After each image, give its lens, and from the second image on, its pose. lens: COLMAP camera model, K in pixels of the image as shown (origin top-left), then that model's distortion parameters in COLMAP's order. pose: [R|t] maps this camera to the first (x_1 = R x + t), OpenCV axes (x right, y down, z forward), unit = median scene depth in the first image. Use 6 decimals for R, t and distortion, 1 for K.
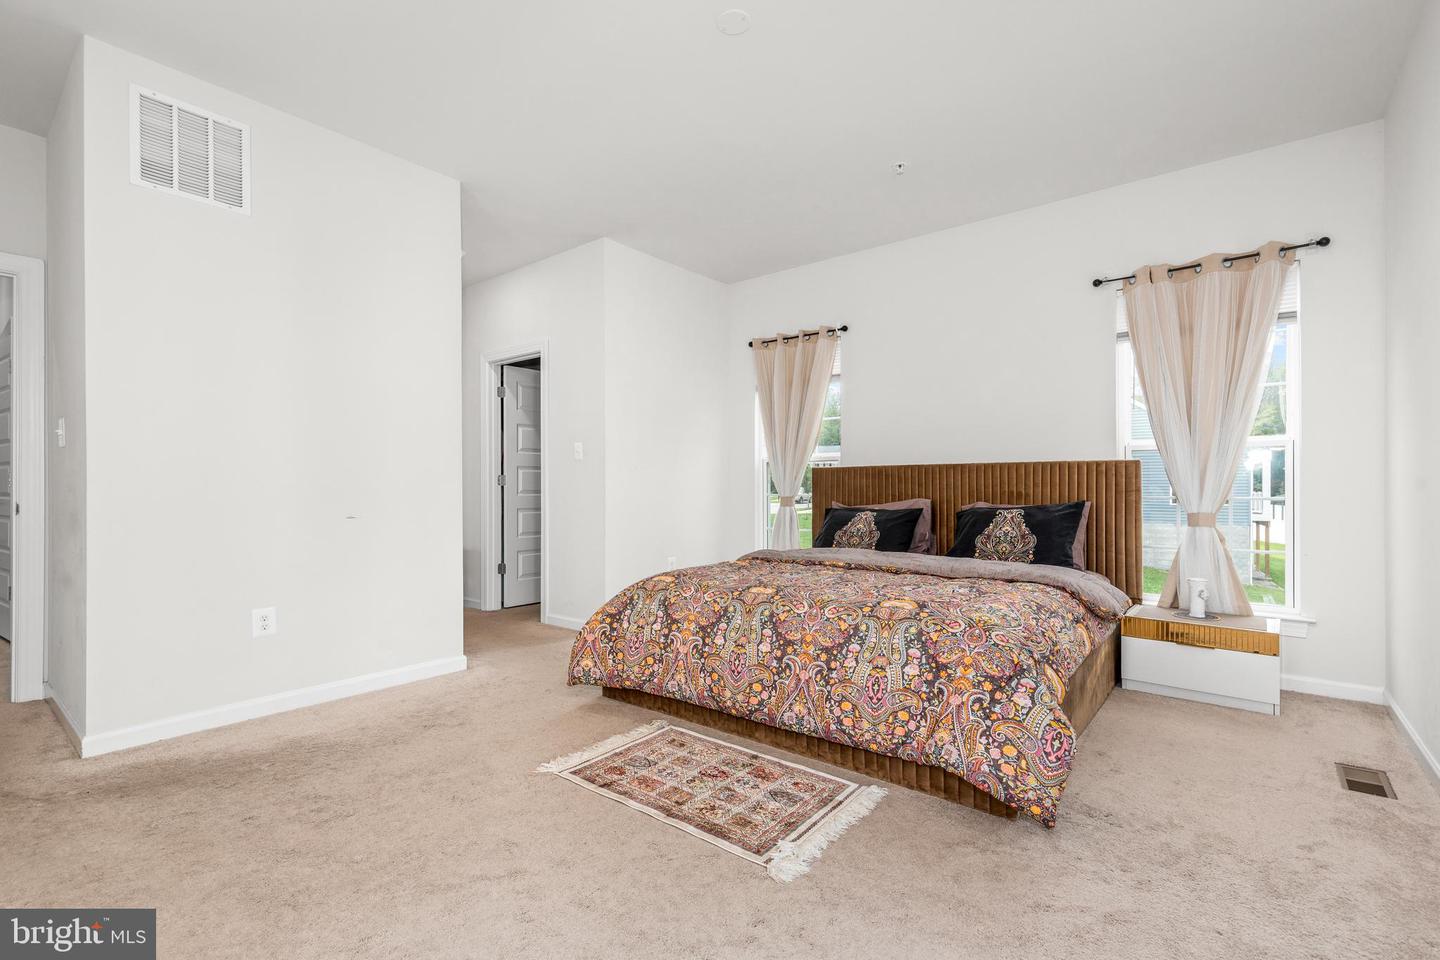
lens RADIAL K [[643.0, 0, 720.0], [0, 643.0, 480.0], [0, 0, 1]] dist [0.024645, 0.000040]
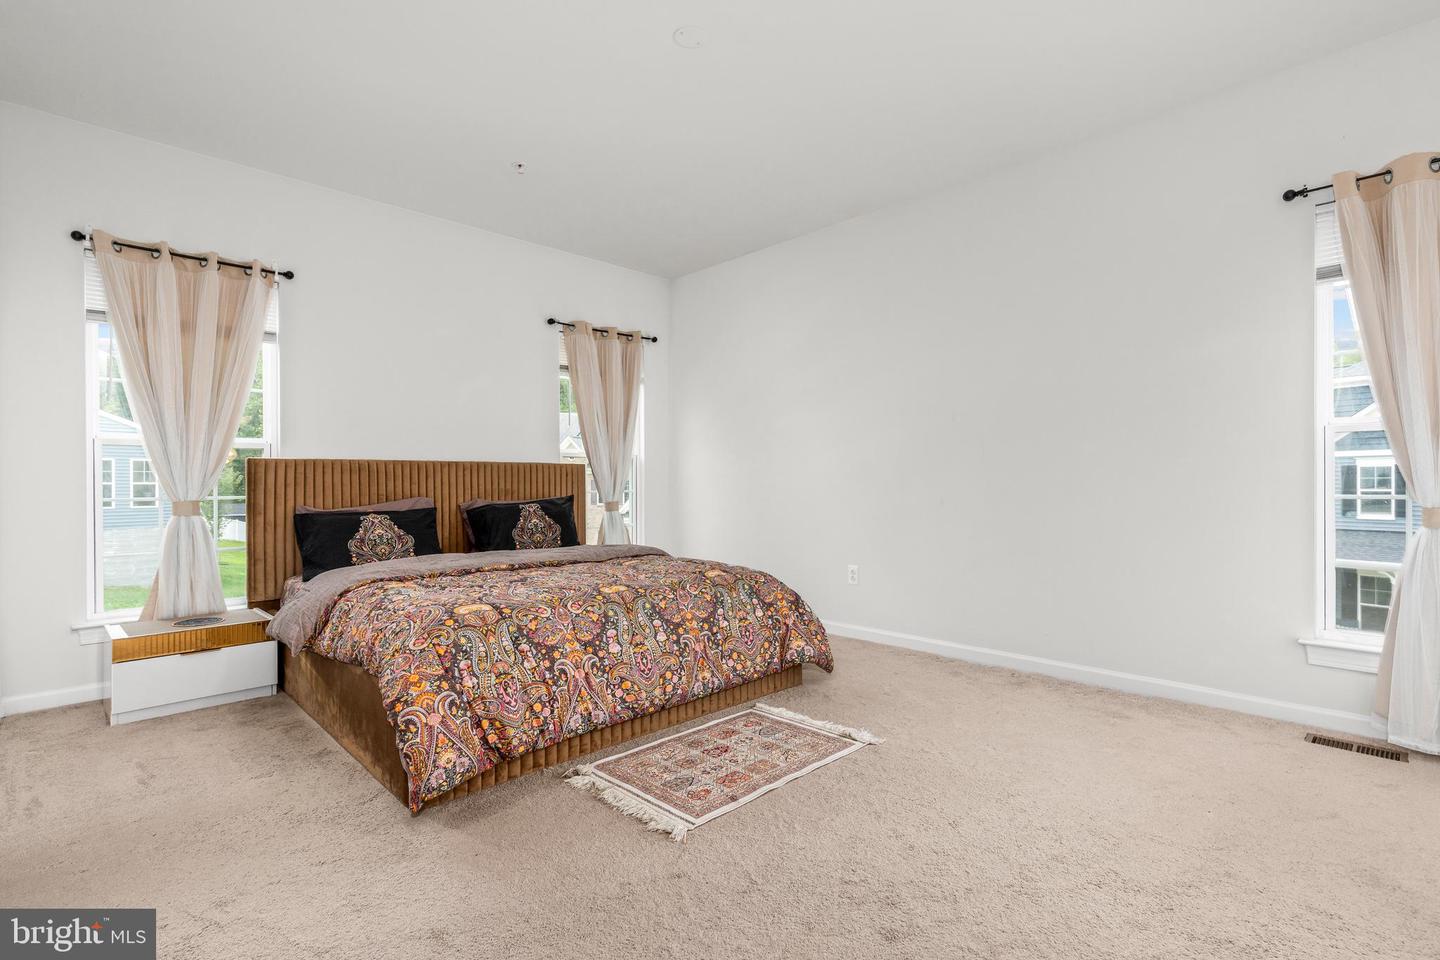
lens RADIAL K [[653.8, 0, 724.6], [0, 653.8, 486.5], [0, 0, 1]] dist [0.001706, 0.000222]
pose [[0.141882, -0.003256, 0.989878, -0.694952], [-0.003061, 0.999988, 0.003728, 0.010480], [-0.989879, -0.003559, 0.141870, 0.547844]]
